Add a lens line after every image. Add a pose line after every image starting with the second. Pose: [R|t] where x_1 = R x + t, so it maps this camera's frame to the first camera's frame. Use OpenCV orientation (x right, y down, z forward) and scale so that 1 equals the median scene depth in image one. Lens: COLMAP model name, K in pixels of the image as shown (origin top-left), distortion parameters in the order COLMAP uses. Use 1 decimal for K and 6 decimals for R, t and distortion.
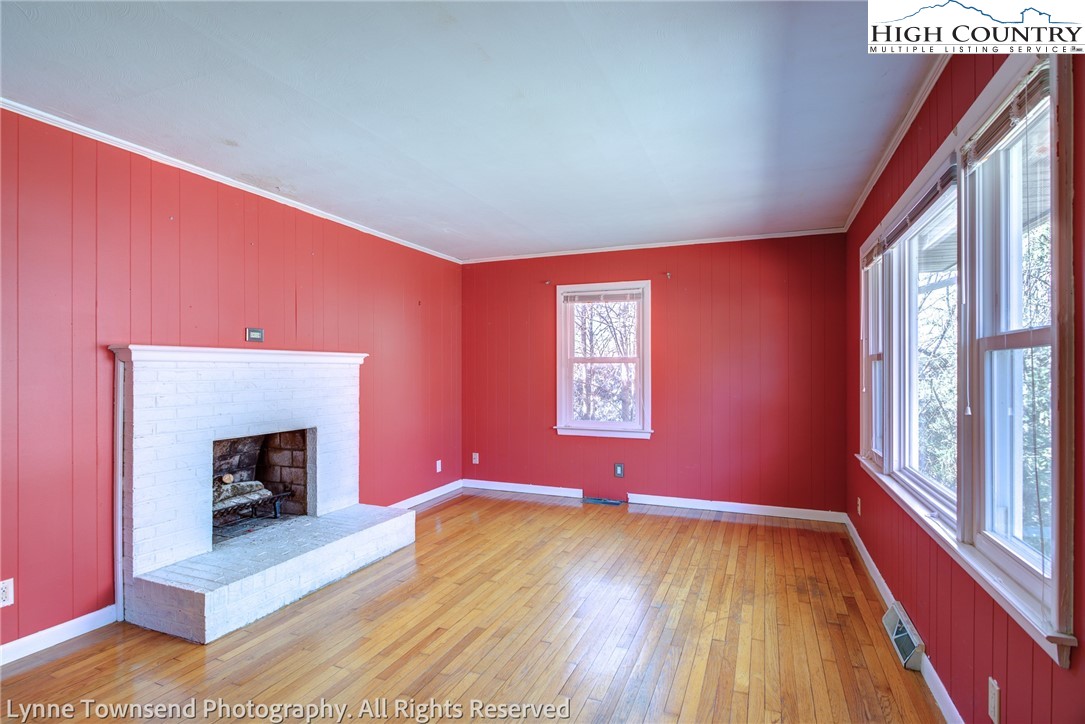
lens RADIAL K [[521.4, 0, 558.7], [0, 521.4, 367.7], [0, 0, 1]] dist [-0.007767, 0.002502]
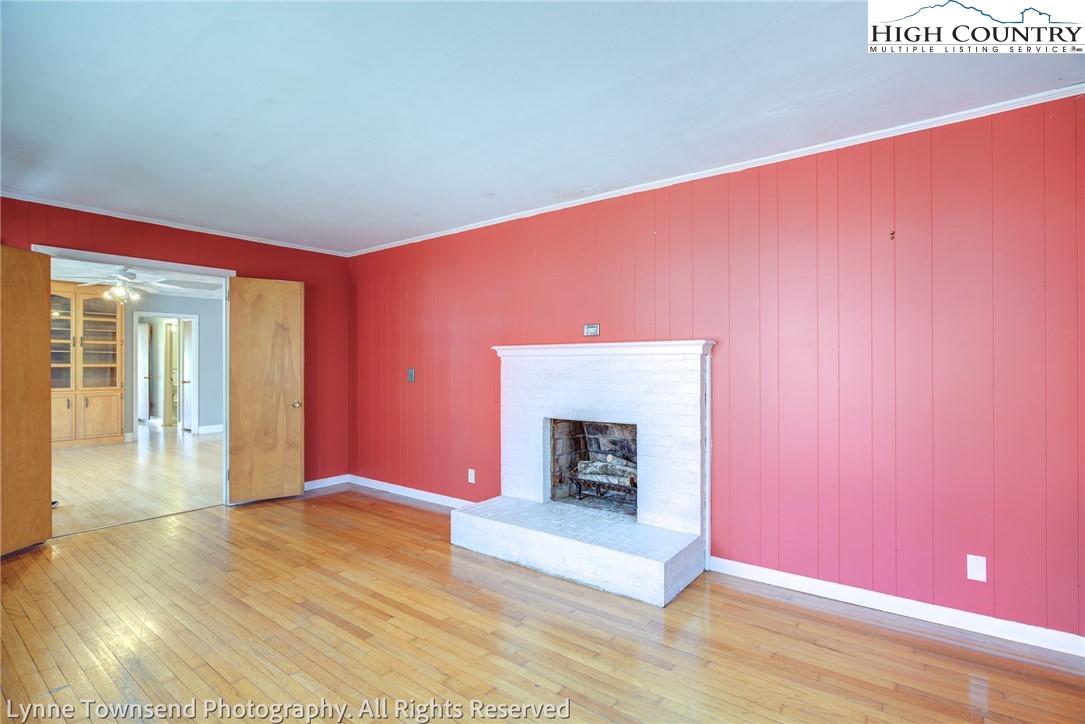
lens RADIAL K [[521.4, 0, 529.4], [0, 521.4, 362.1], [0, 0, 1]] dist [-0.007767, 0.002502]
pose [[-0.289664, 0.000605, -0.957128, 0.490027], [0.011110, 0.999935, -0.002730, 0.005078], [0.957064, -0.011424, -0.289651, 1.142452]]
